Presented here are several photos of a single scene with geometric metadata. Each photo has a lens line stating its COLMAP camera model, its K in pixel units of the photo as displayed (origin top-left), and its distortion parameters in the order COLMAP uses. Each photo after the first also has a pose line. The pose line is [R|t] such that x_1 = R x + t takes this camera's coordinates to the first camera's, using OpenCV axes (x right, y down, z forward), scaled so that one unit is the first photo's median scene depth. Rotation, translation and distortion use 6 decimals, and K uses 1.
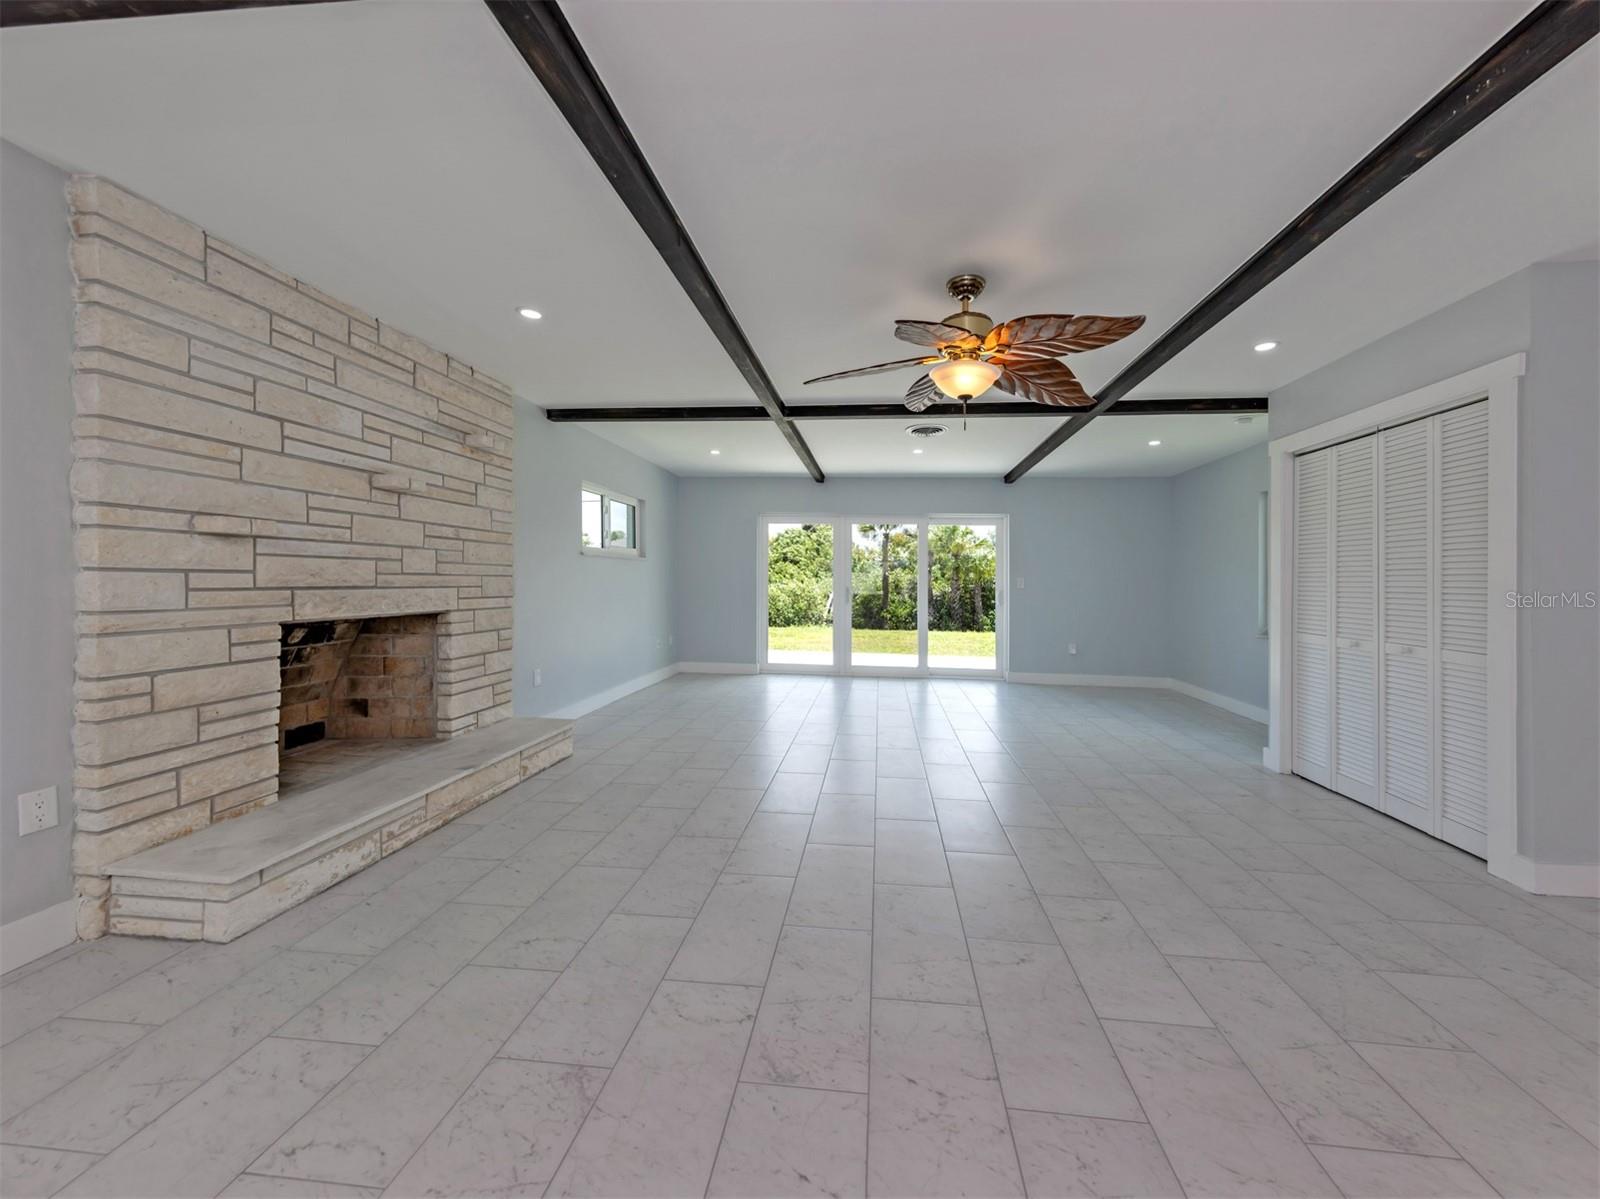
lens RADIAL K [[575.2, 0, 822.7], [0, 575.2, 583.0], [0, 0, 1]] dist [0.006150, -0.000963]
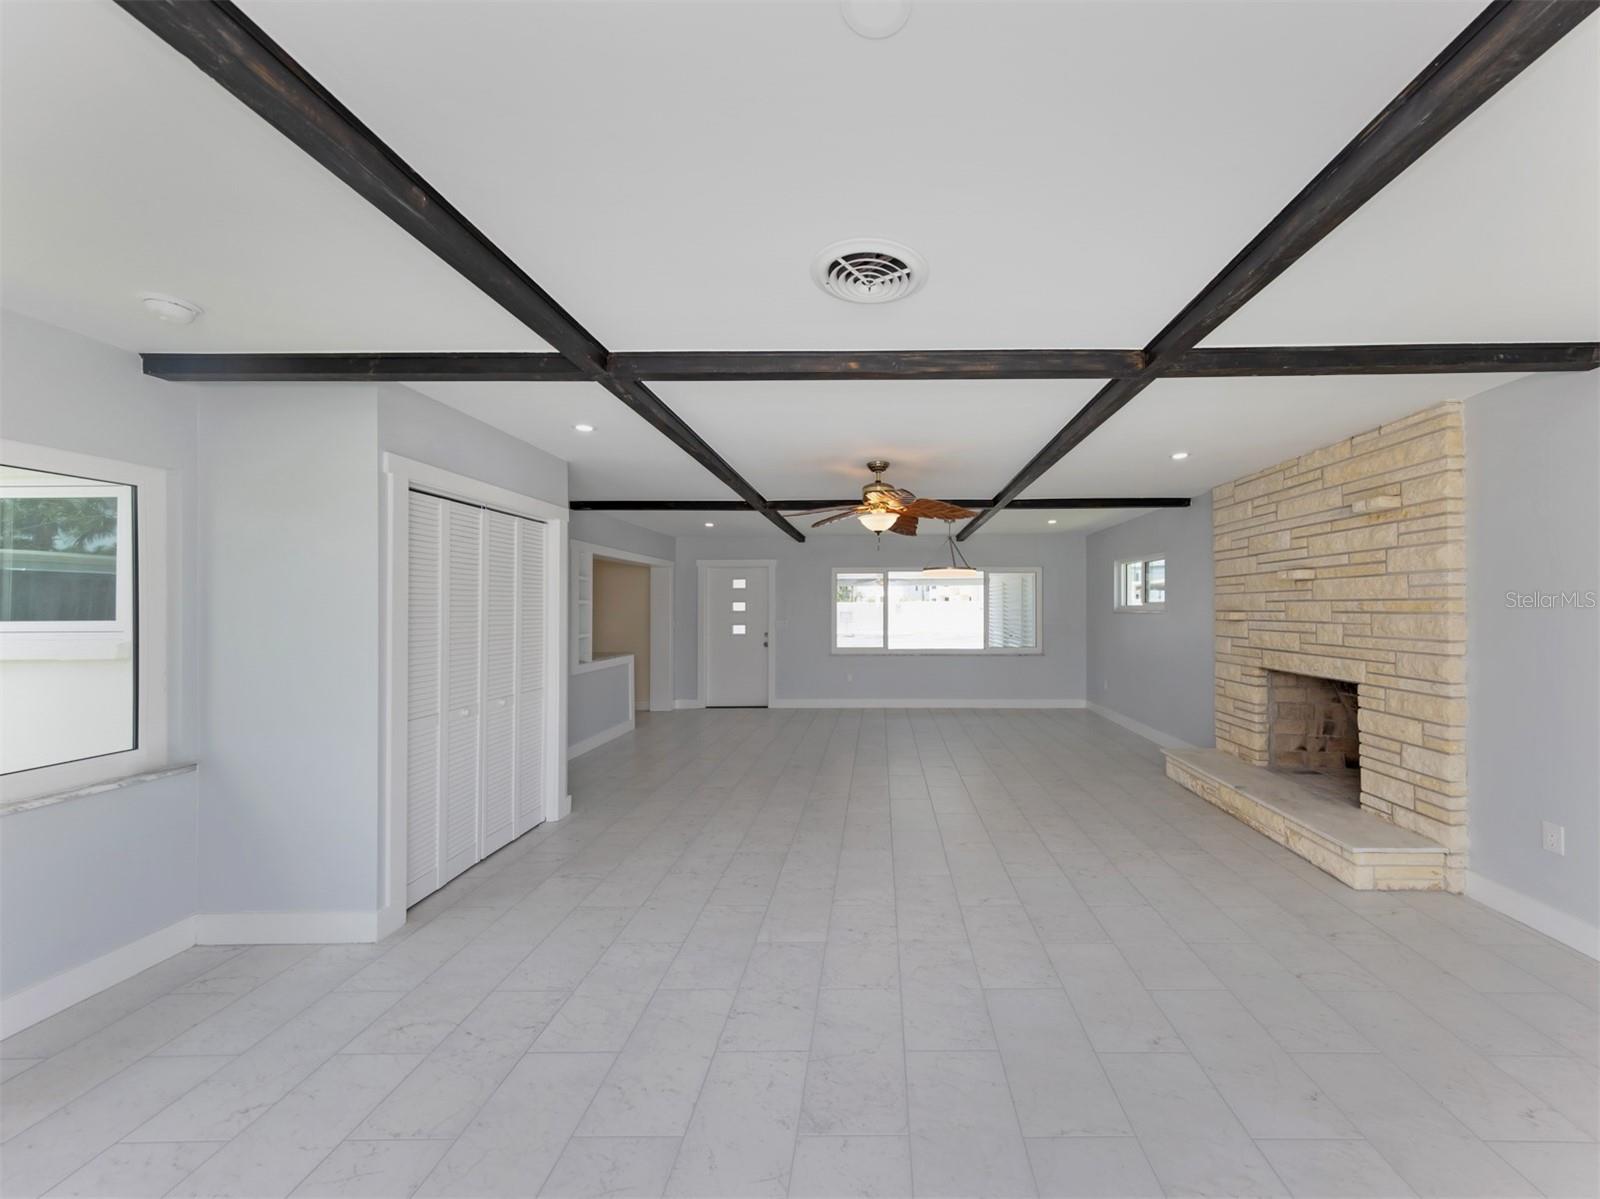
lens RADIAL K [[575.2, 0, 866.2], [0, 575.2, 615.7], [0, 0, 1]] dist [0.006150, -0.000963]
pose [[-0.997094, -0.006006, -0.075946, 0.320400], [-0.007236, 0.999847, 0.015933, -0.086175], [0.075839, 0.016437, -0.996985, 2.076642]]
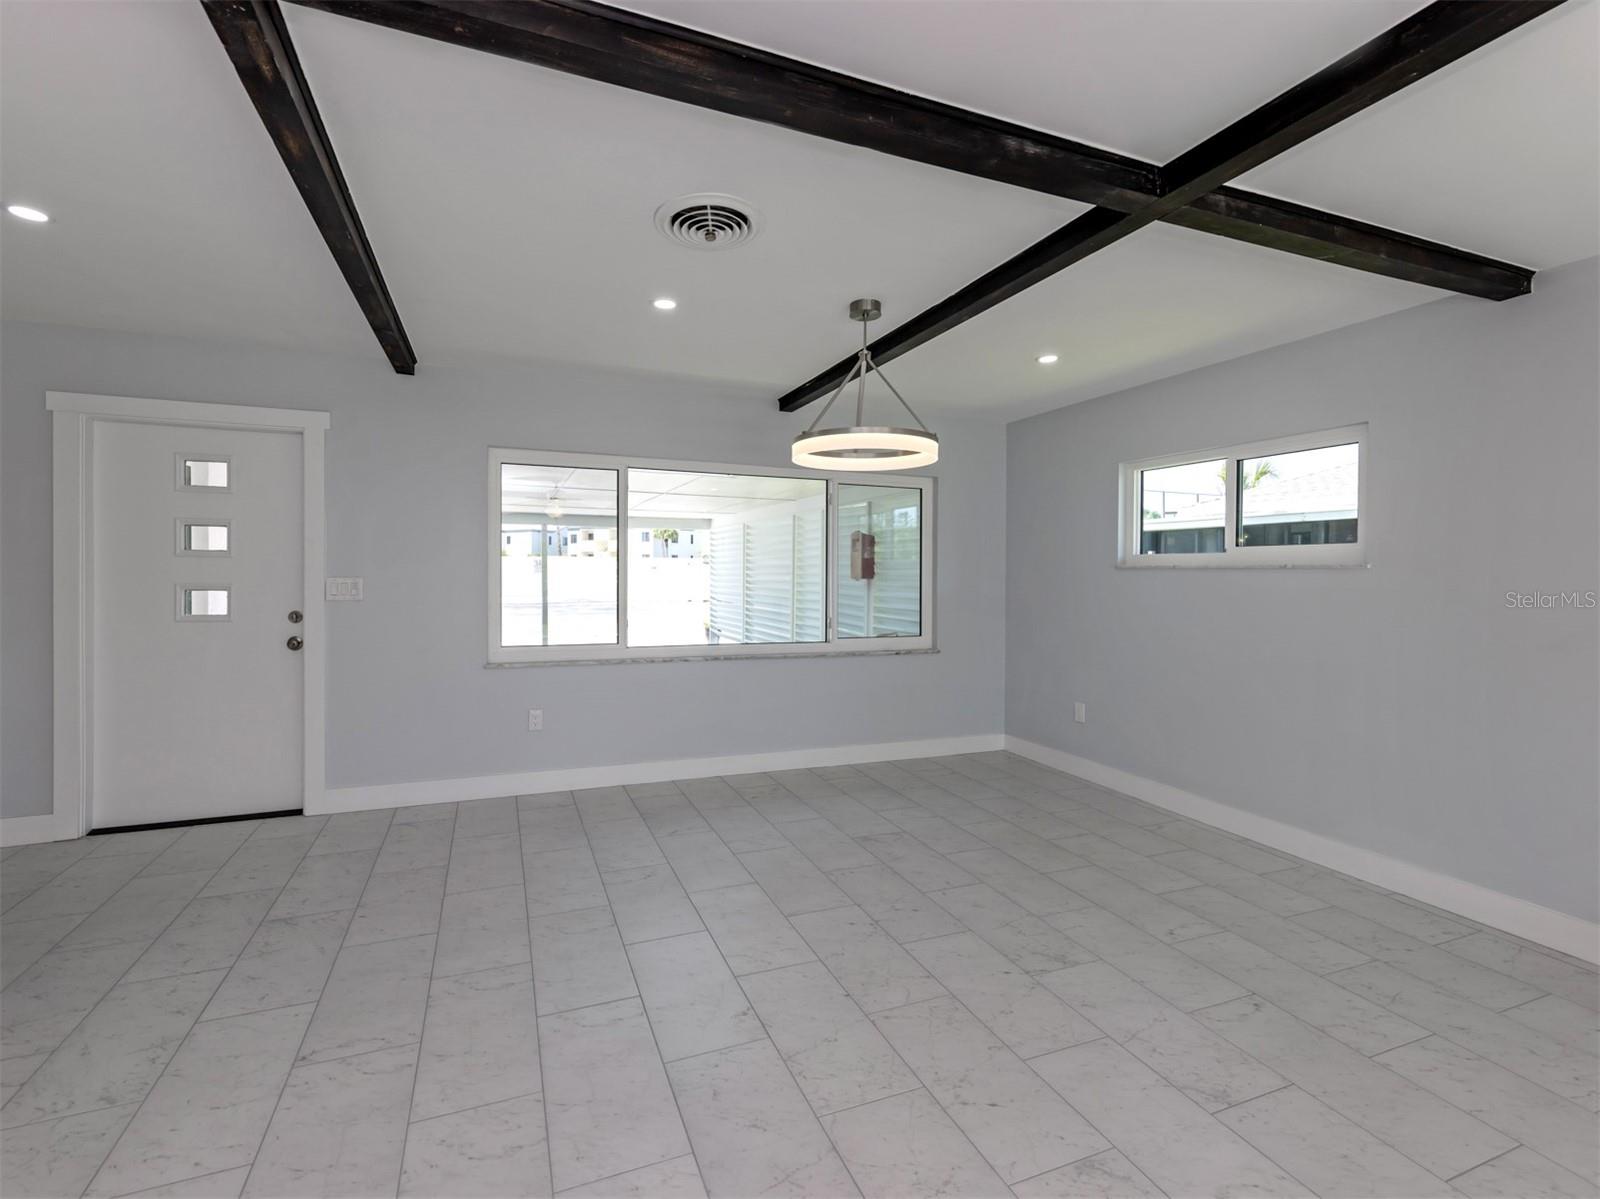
lens RADIAL K [[695.5, 0, 753.2], [0, 695.5, 574.4], [0, 0, 1]] dist [0.008337, -0.000454]
pose [[-0.897754, -0.018312, -0.440116, 0.408052], [-0.023164, 0.999716, 0.005655, -0.047129], [0.439887, 0.015272, -0.897923, 0.769467]]
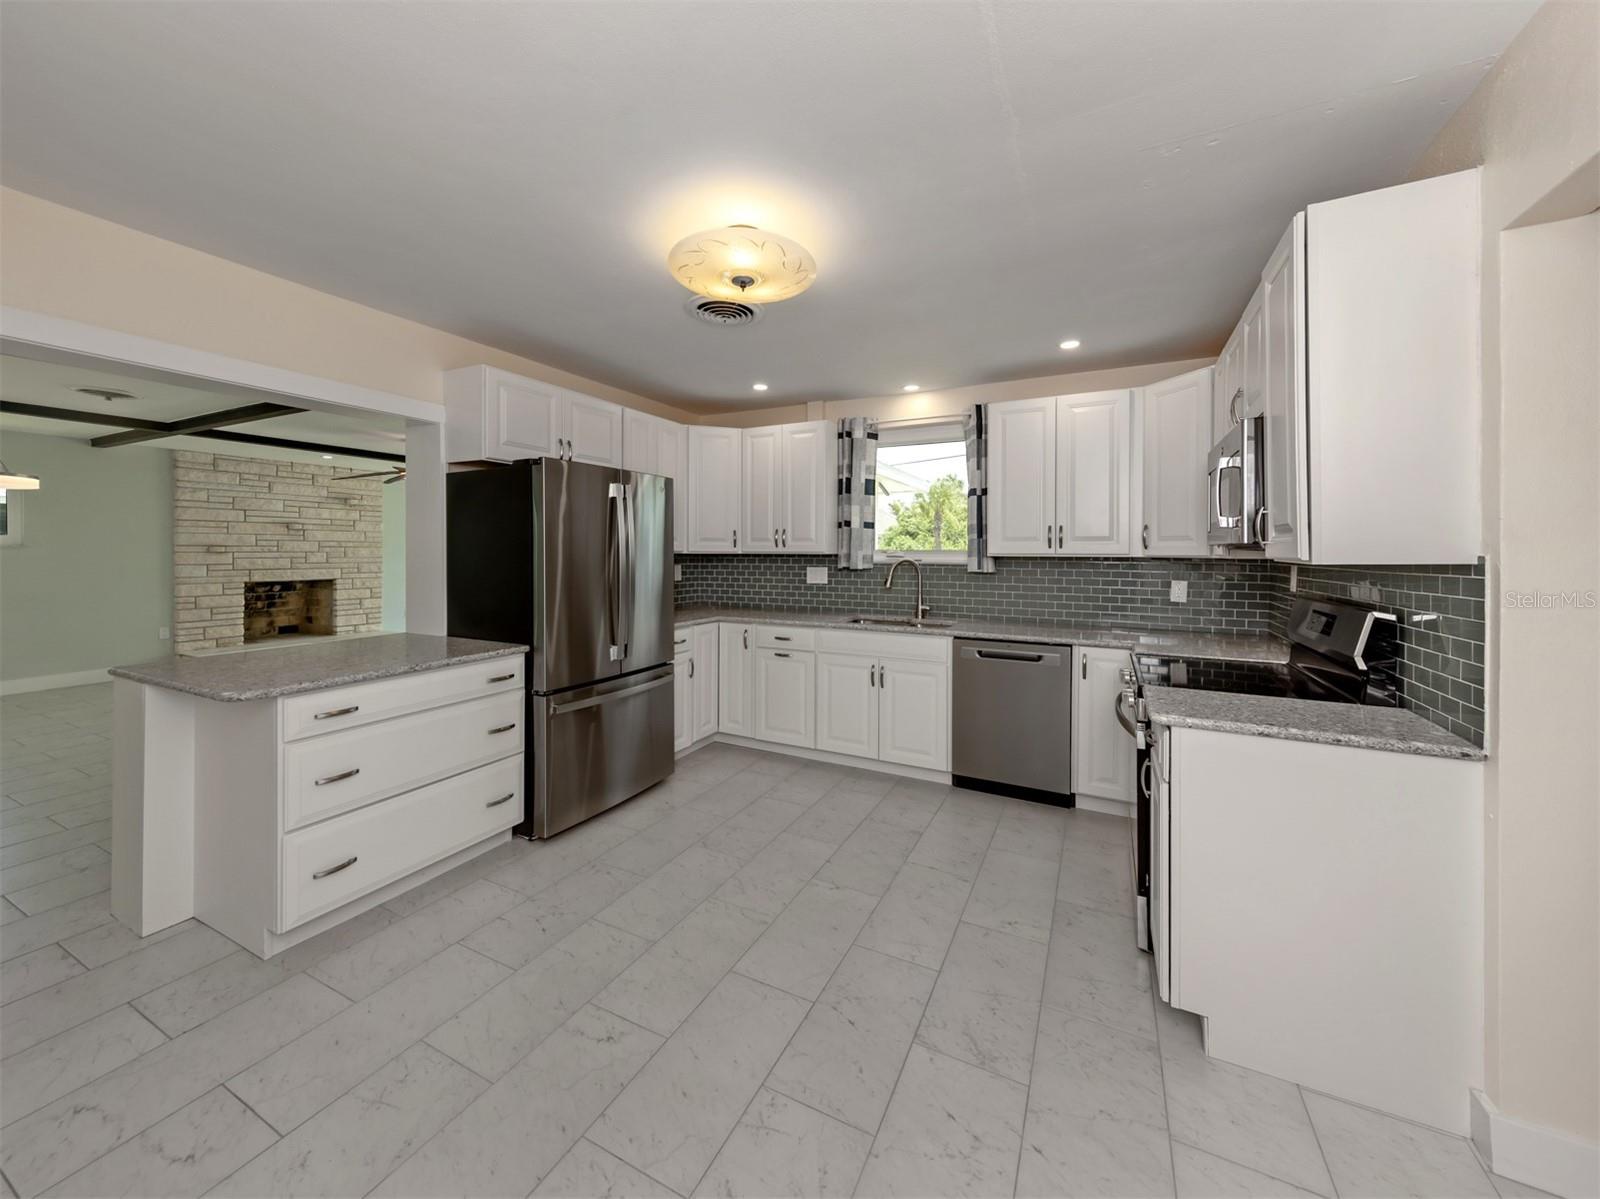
lens RADIAL K [[575.2, 0, 787.2], [0, 575.2, 553.3], [0, 0, 1]] dist [0.006150, -0.000963]
pose [[0.938004, -0.012886, -0.346384, 1.930798], [0.010465, 0.999906, -0.008857, -0.013379], [0.346466, 0.004683, 0.938051, -0.555689]]
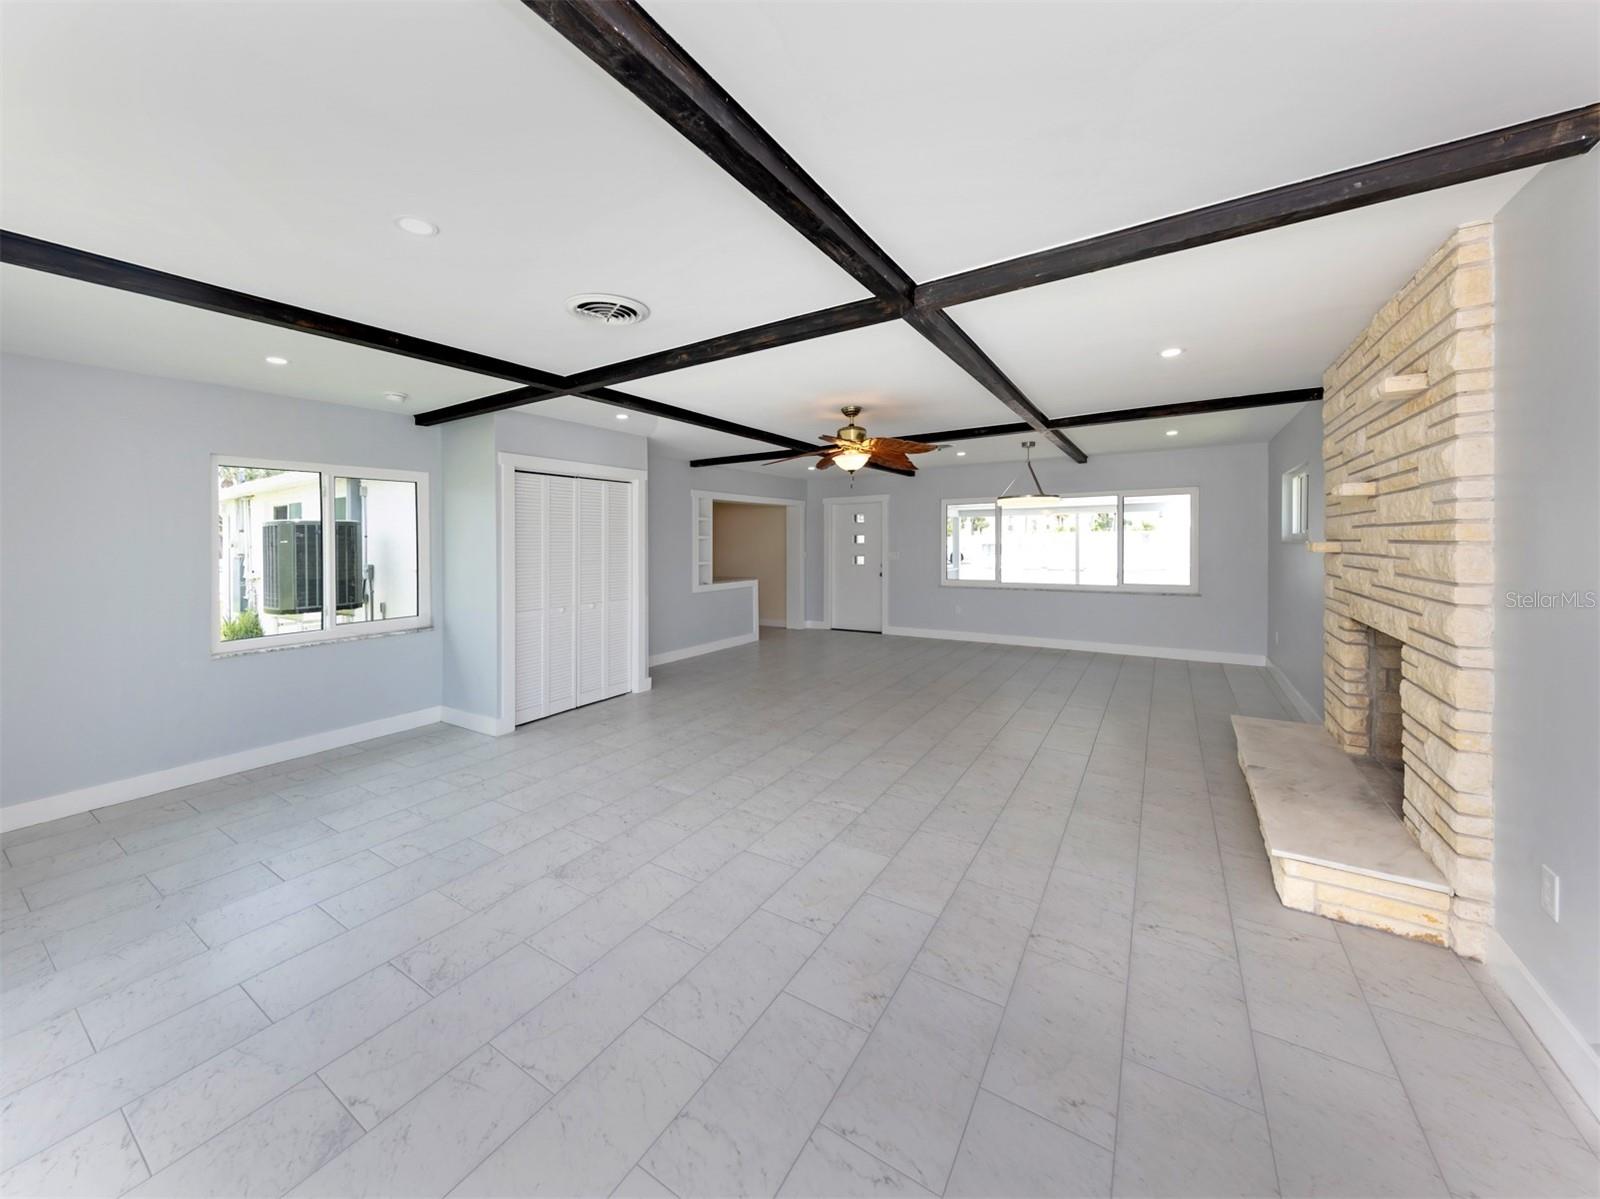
lens RADIAL K [[575.2, 0, 779.9], [0, 575.2, 555.8], [0, 0, 1]] dist [0.006150, -0.000963]
pose [[-0.883662, -0.010966, 0.467997, -0.318302], [0.004503, 0.999480, 0.031923, -0.091633], [-0.468104, 0.030317, -0.883153, 2.122071]]
